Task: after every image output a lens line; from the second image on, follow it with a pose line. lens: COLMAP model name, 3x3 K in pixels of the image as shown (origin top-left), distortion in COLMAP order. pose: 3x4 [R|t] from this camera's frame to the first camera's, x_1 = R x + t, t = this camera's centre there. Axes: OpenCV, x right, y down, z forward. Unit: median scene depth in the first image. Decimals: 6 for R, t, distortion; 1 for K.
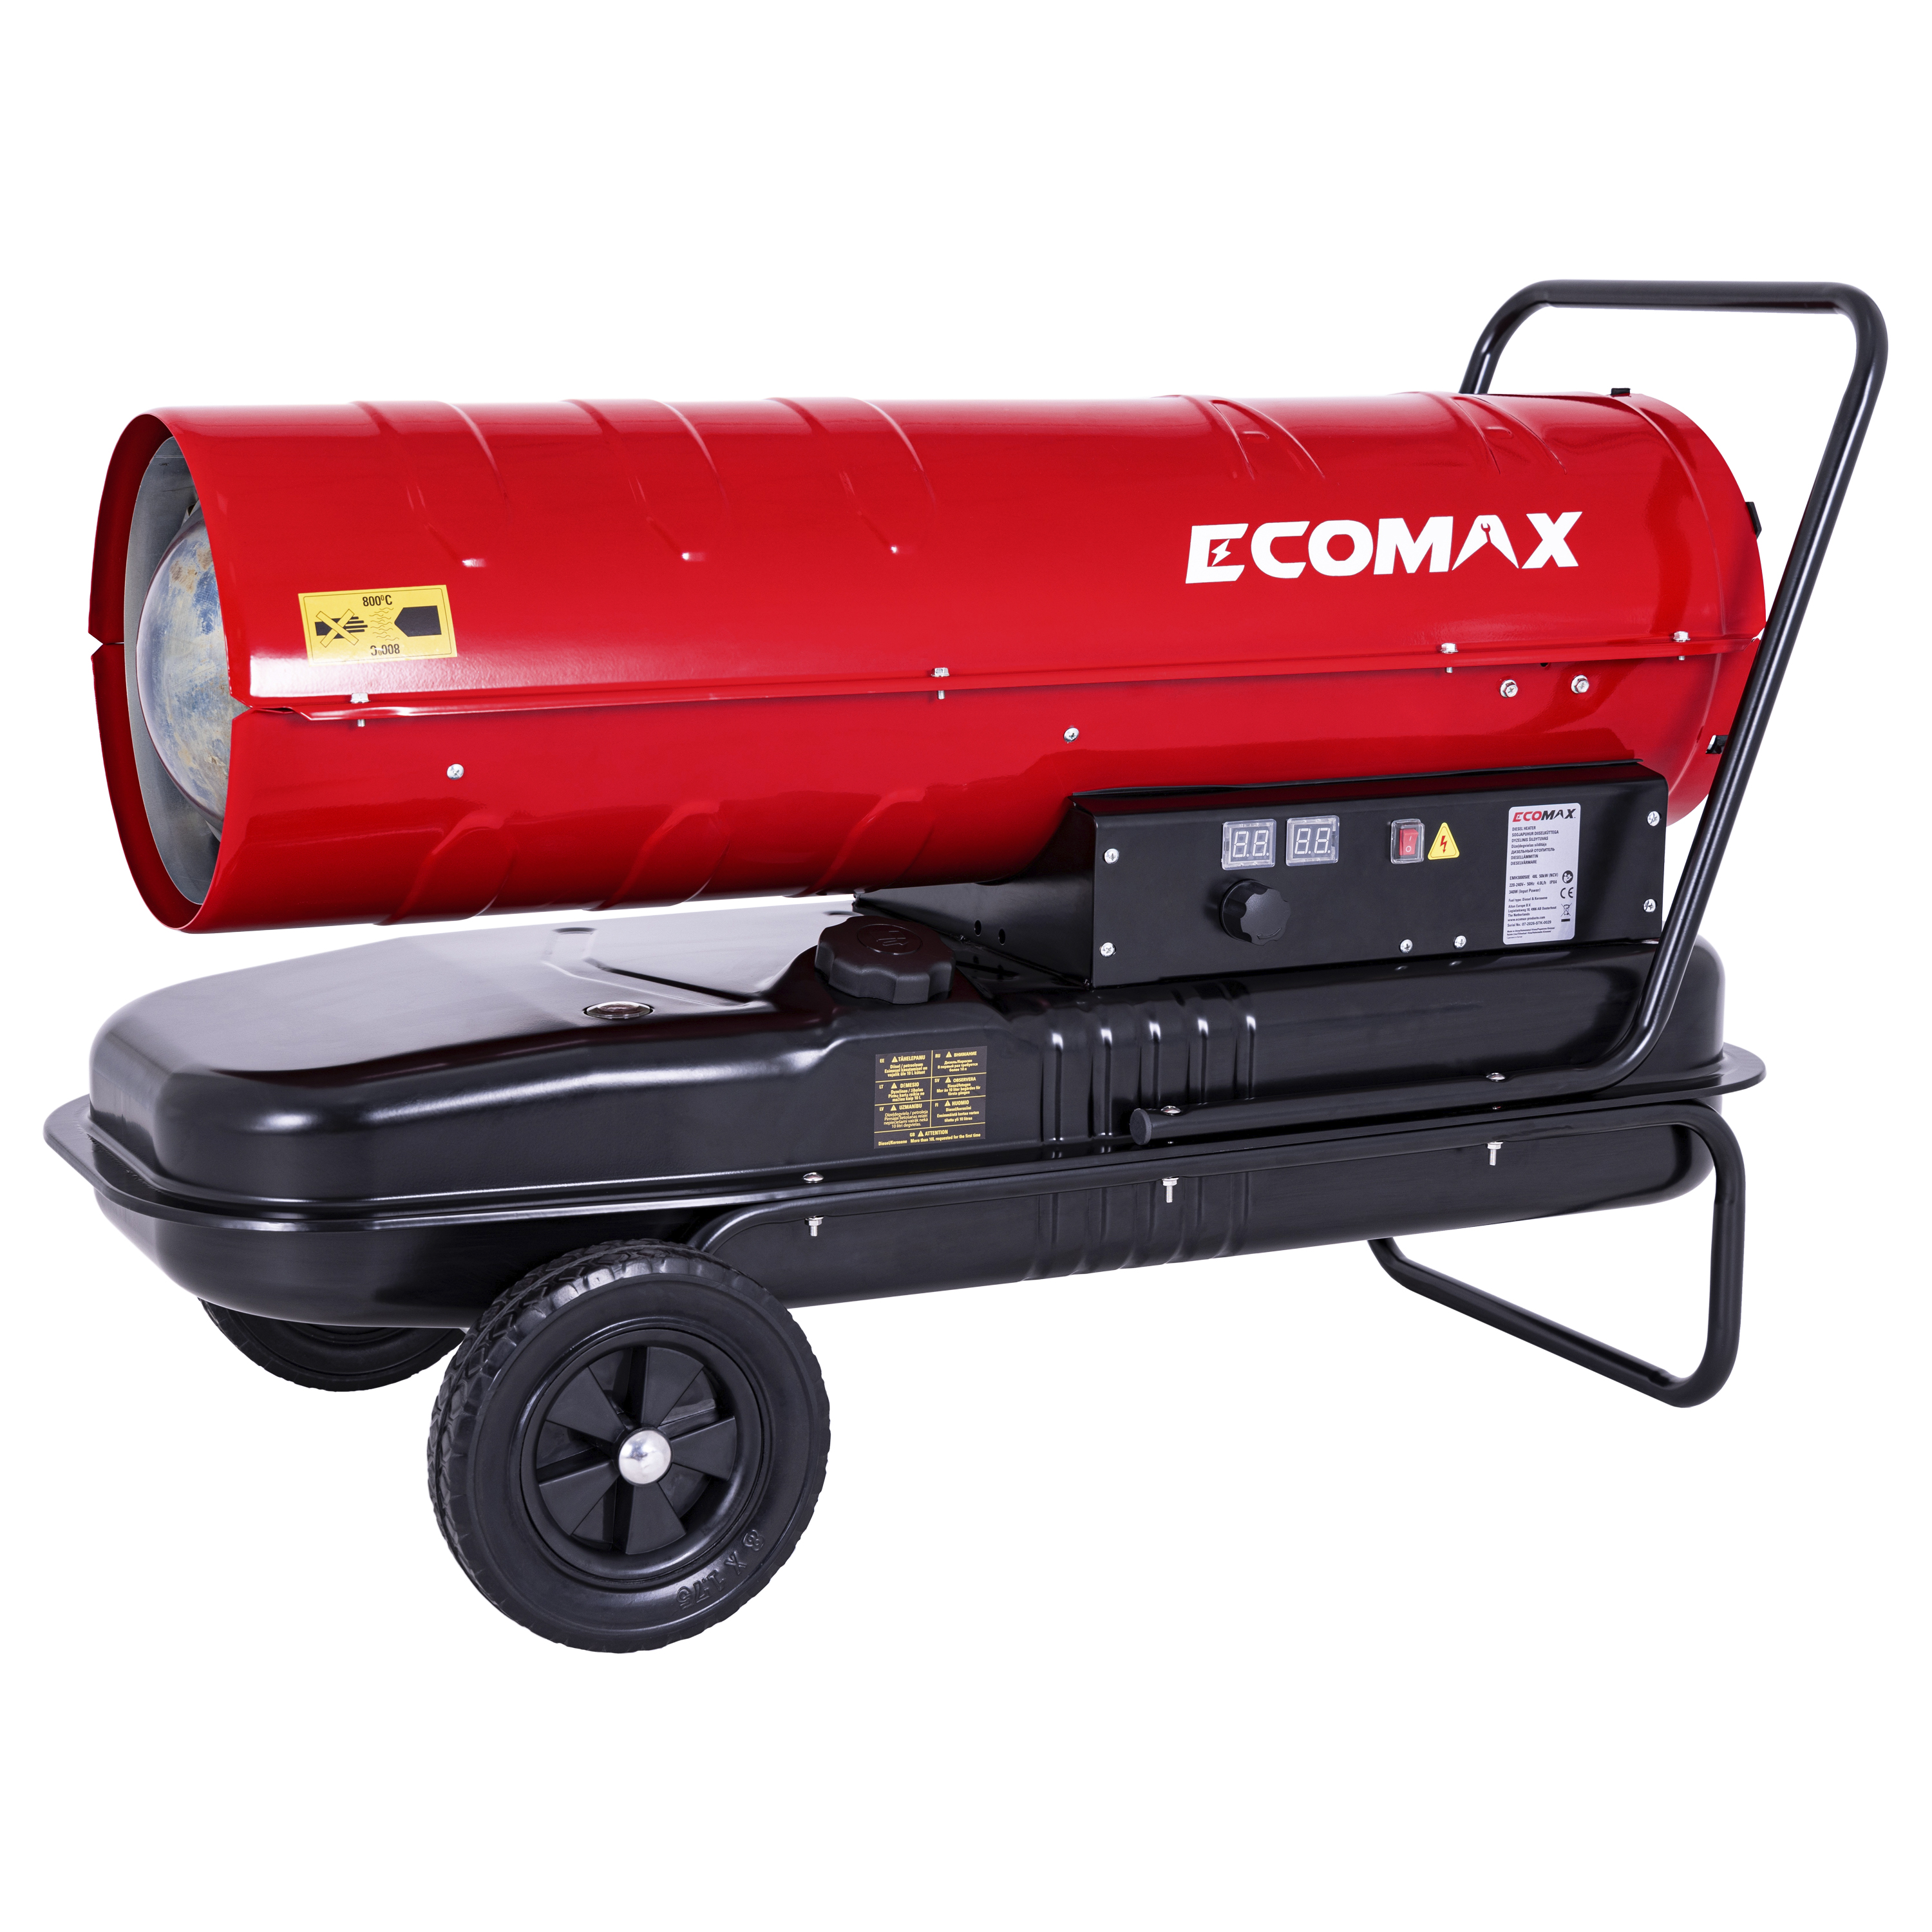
lens RADIAL K [[3777.4, 0, 966.0], [0, 3777.4, 966.0], [0, 0, 1]] dist [0.031769, -0.160259]
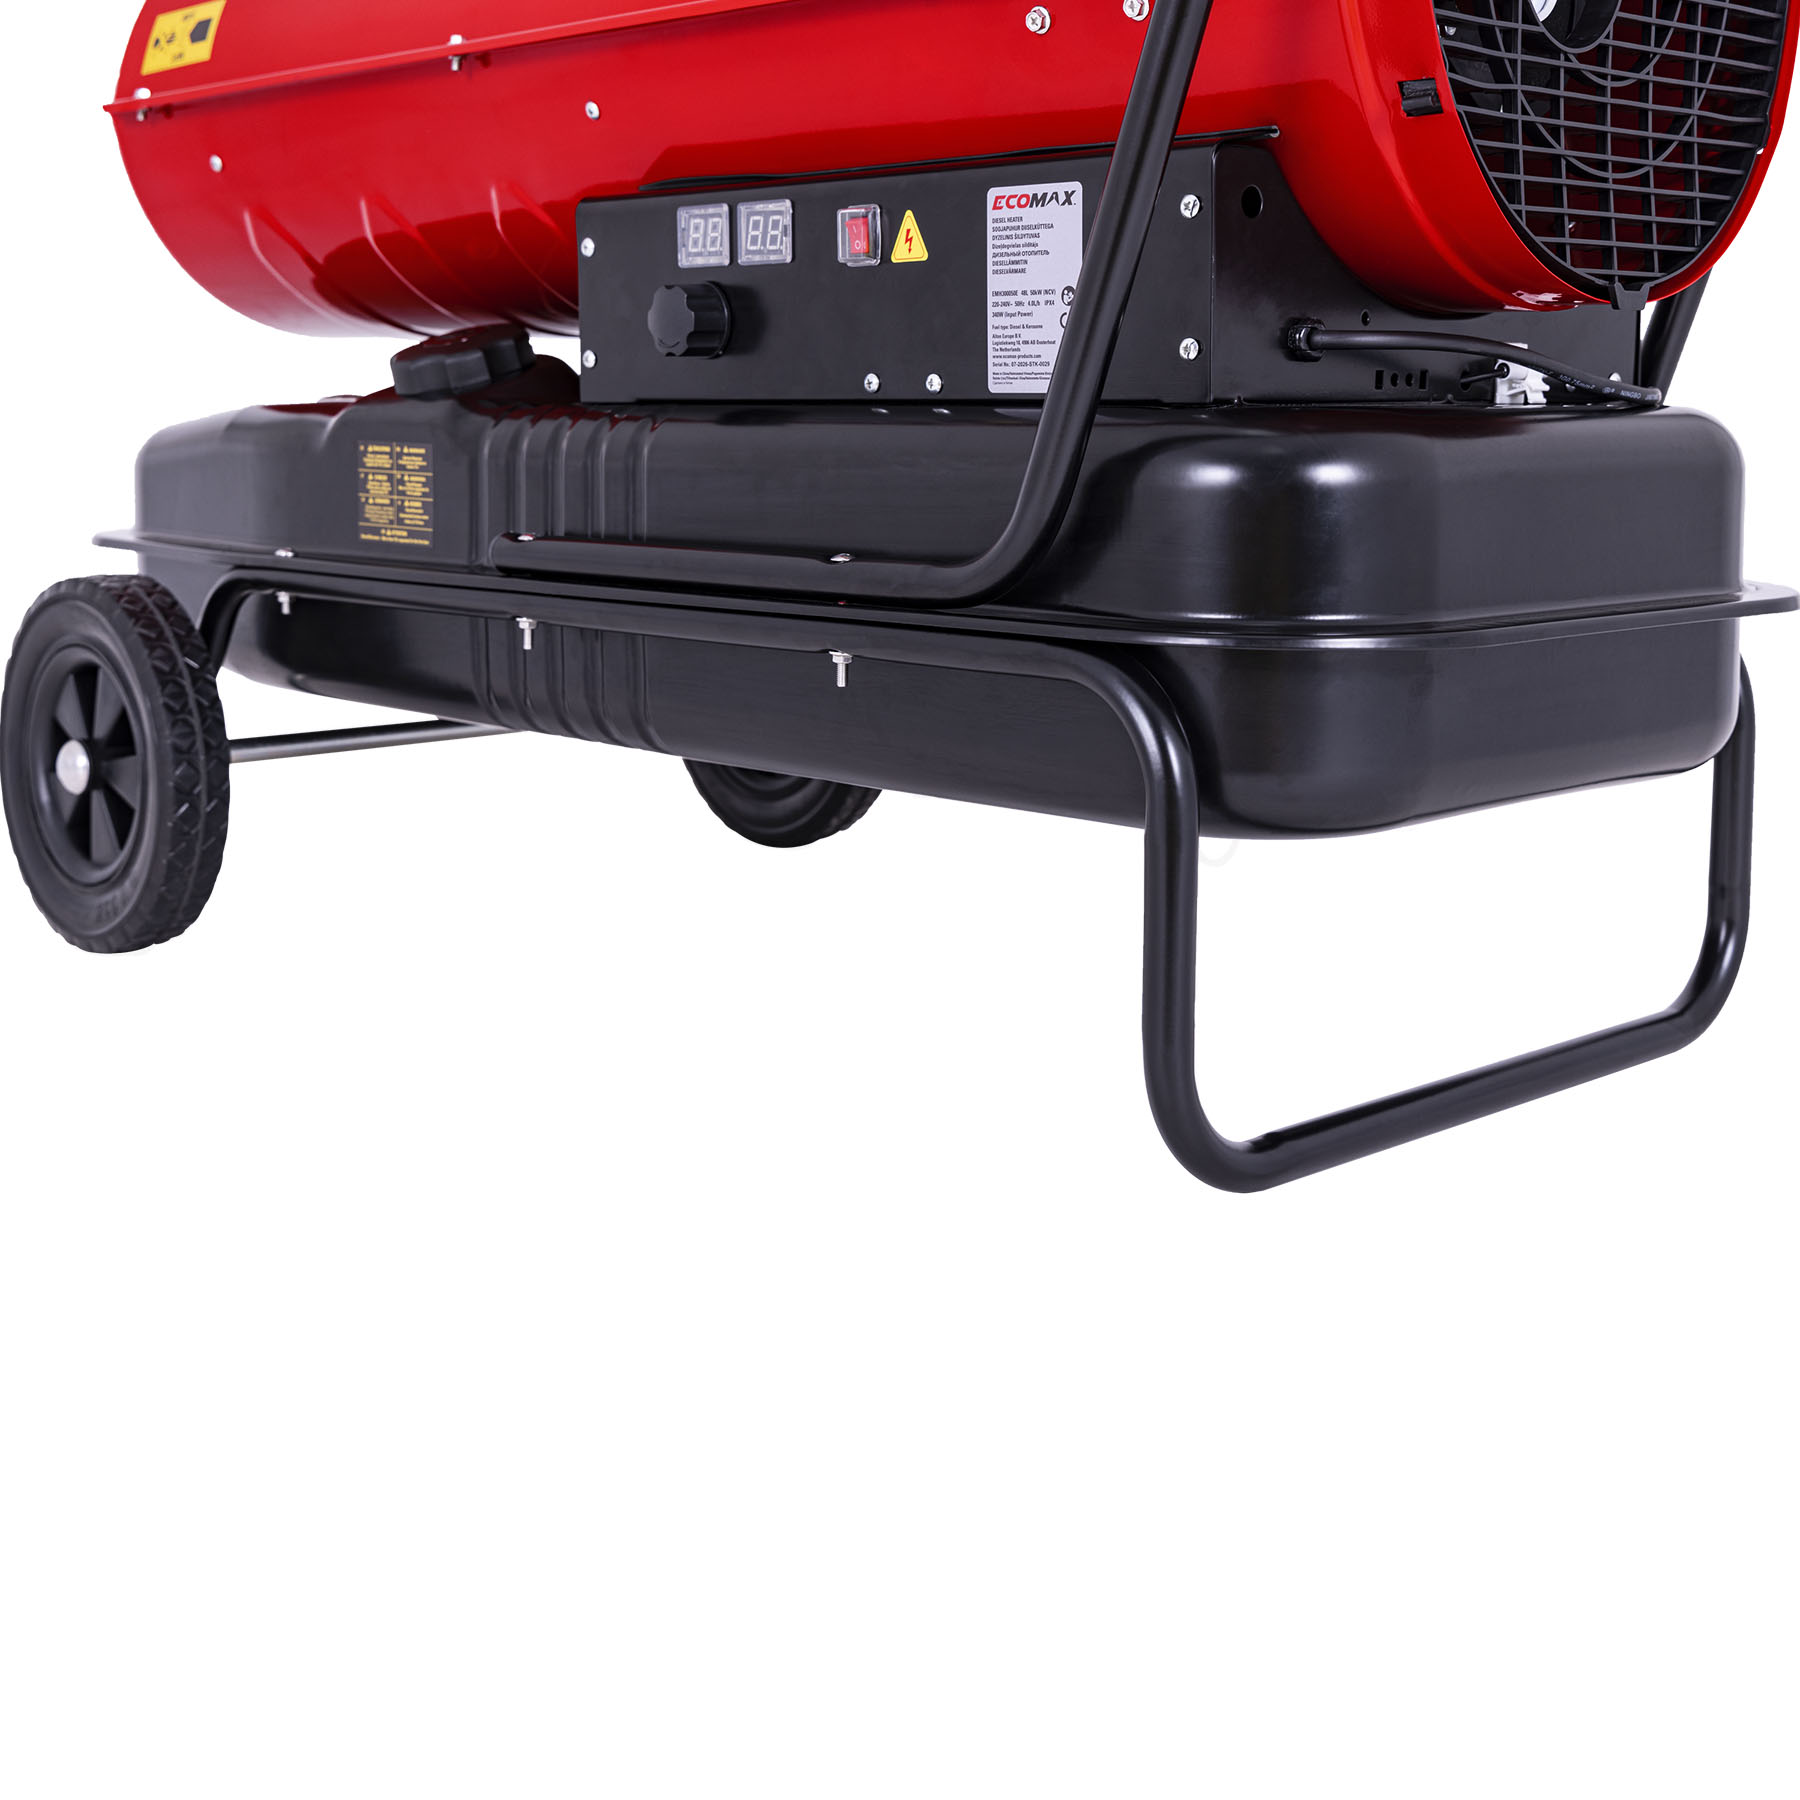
lens RADIAL K [[2562.2, 0, 899.2], [0, 2562.2, 626.8], [0, 0, 1]] dist [0.011296, 0.001594]
pose [[0.304054, 0.076072, -0.949613, 0.608340], [-0.171862, 0.984832, 0.023865, 0.029200], [0.937024, 0.155946, 0.312516, 0.881919]]
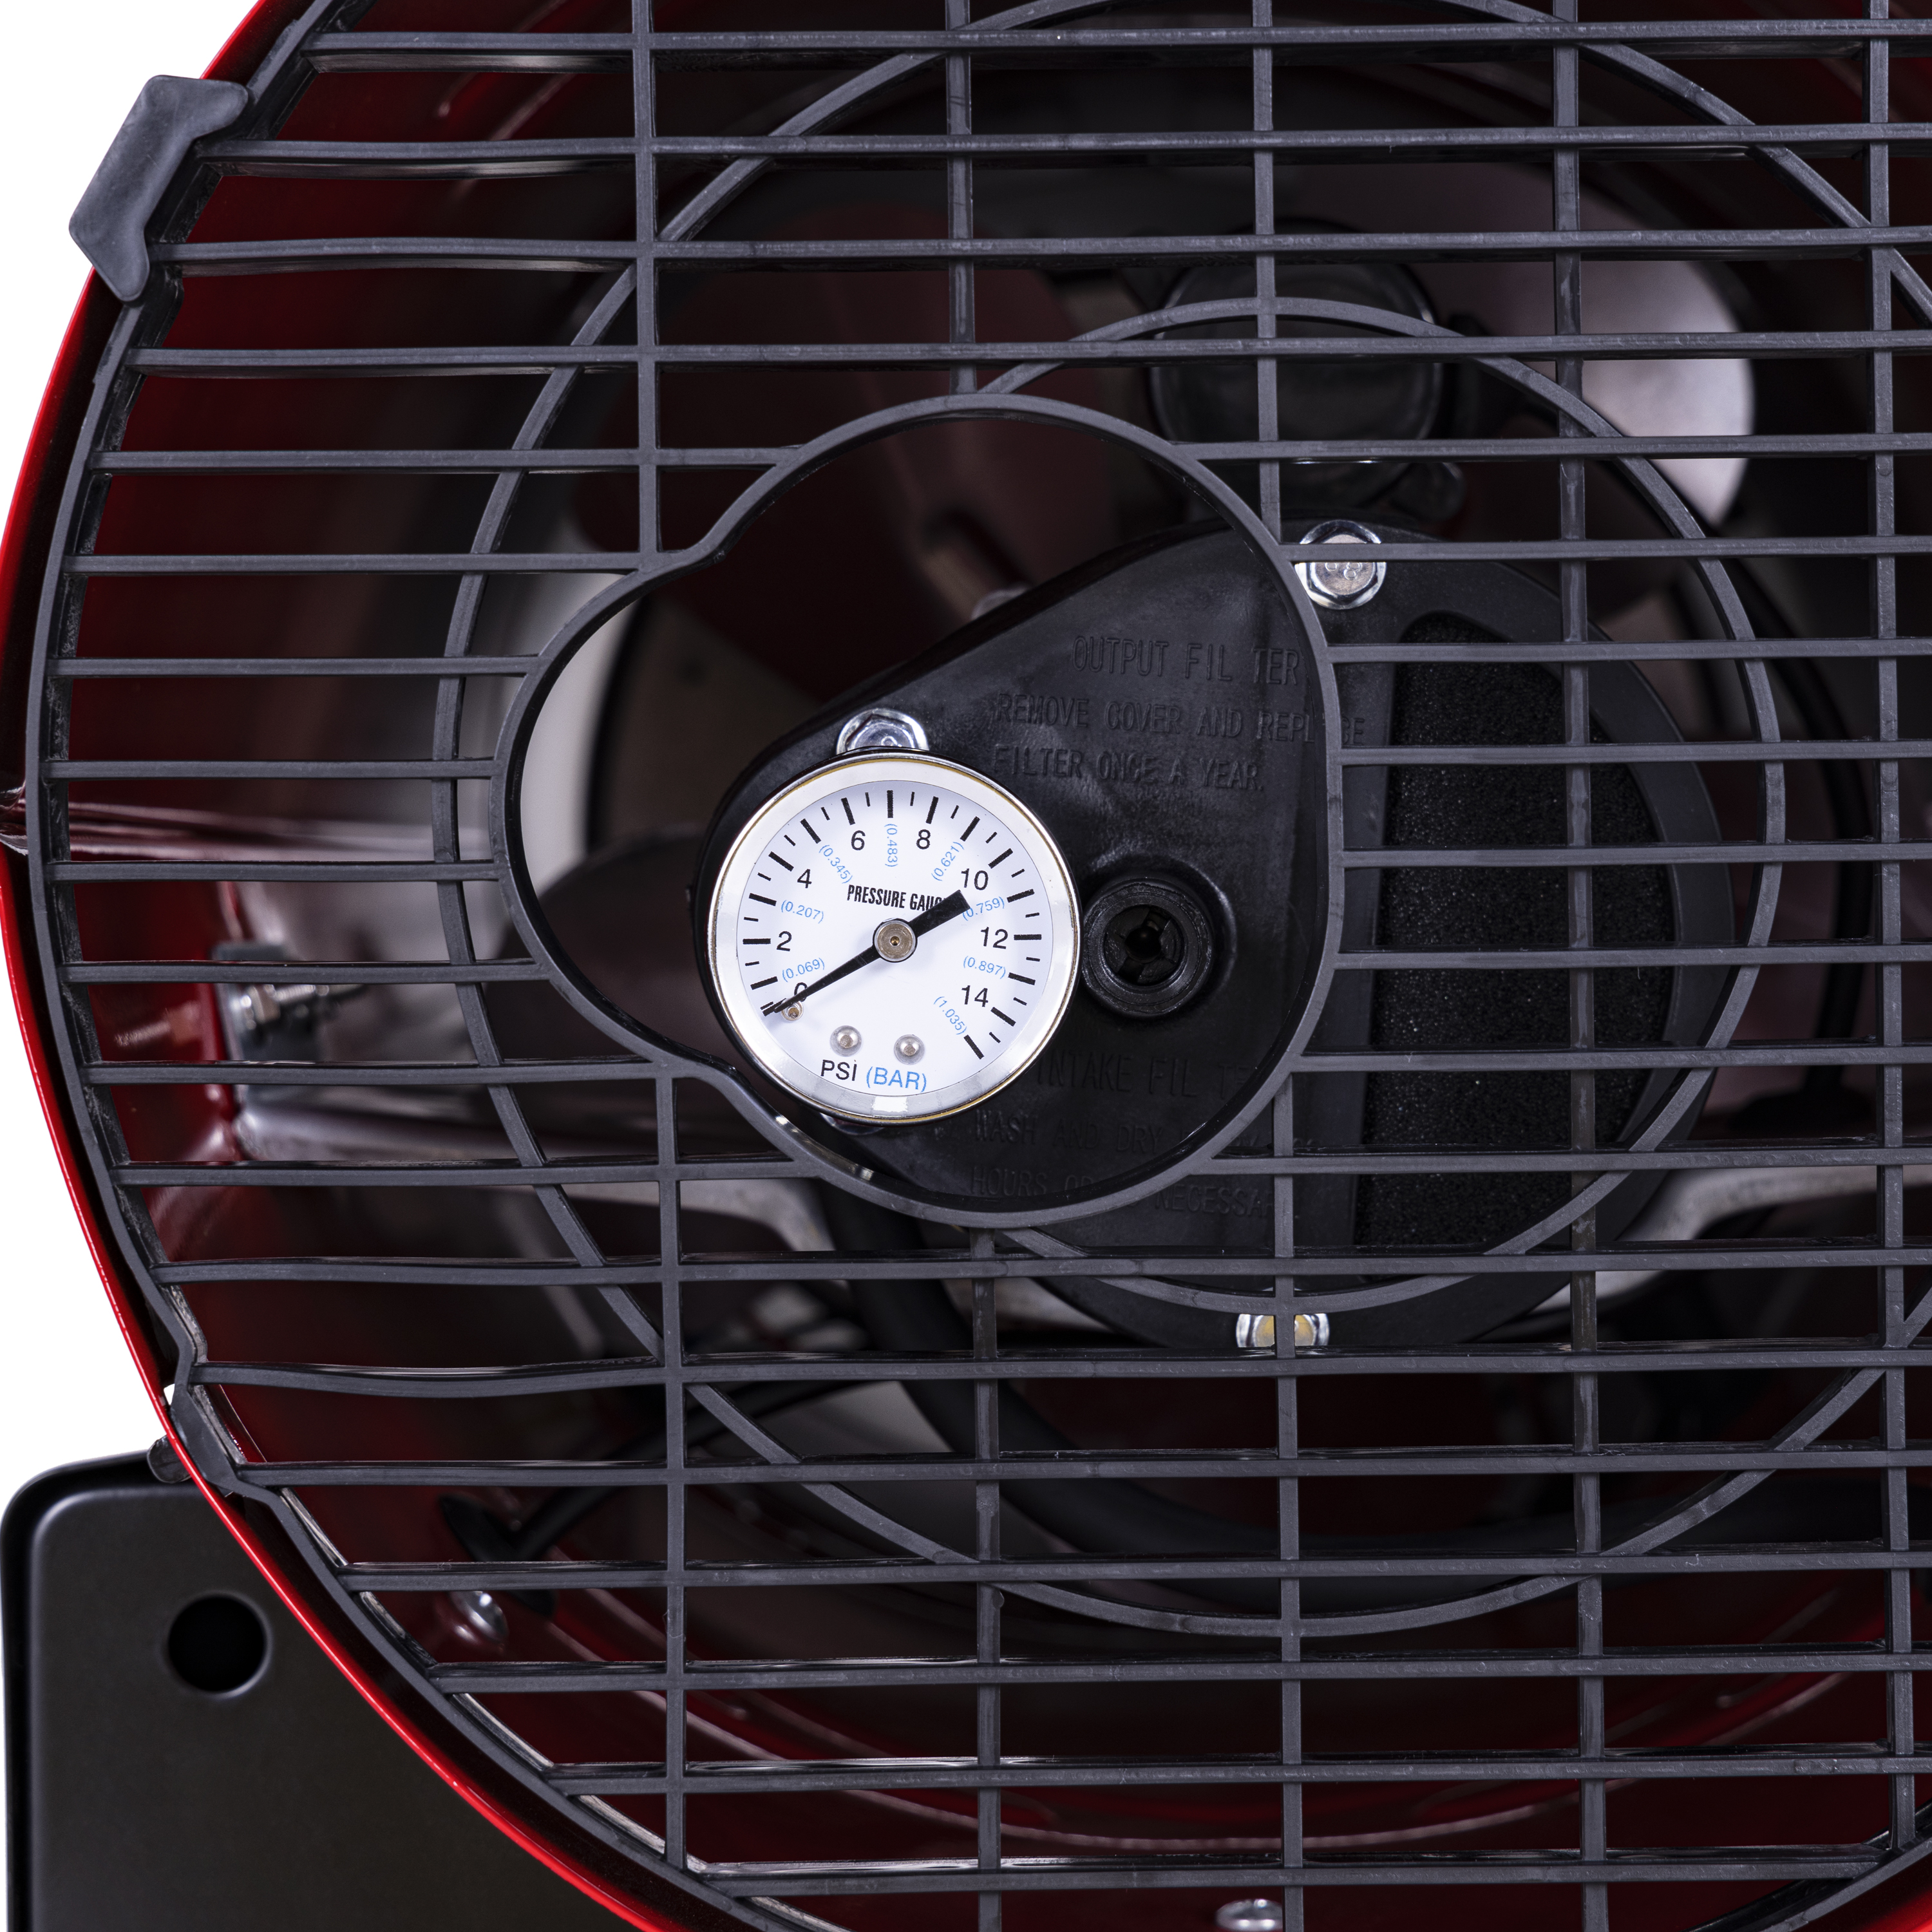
lens RADIAL K [[3777.4, 0, 966.0], [0, 3777.4, 966.0], [0, 0, 1]] dist [0.031769, -0.160259]
pose [[-0.425852, -0.004437, -0.904782, 0.378656], [-0.164151, 0.983772, 0.072436, -0.108499], [0.889778, 0.179368, -0.419669, 1.198878]]
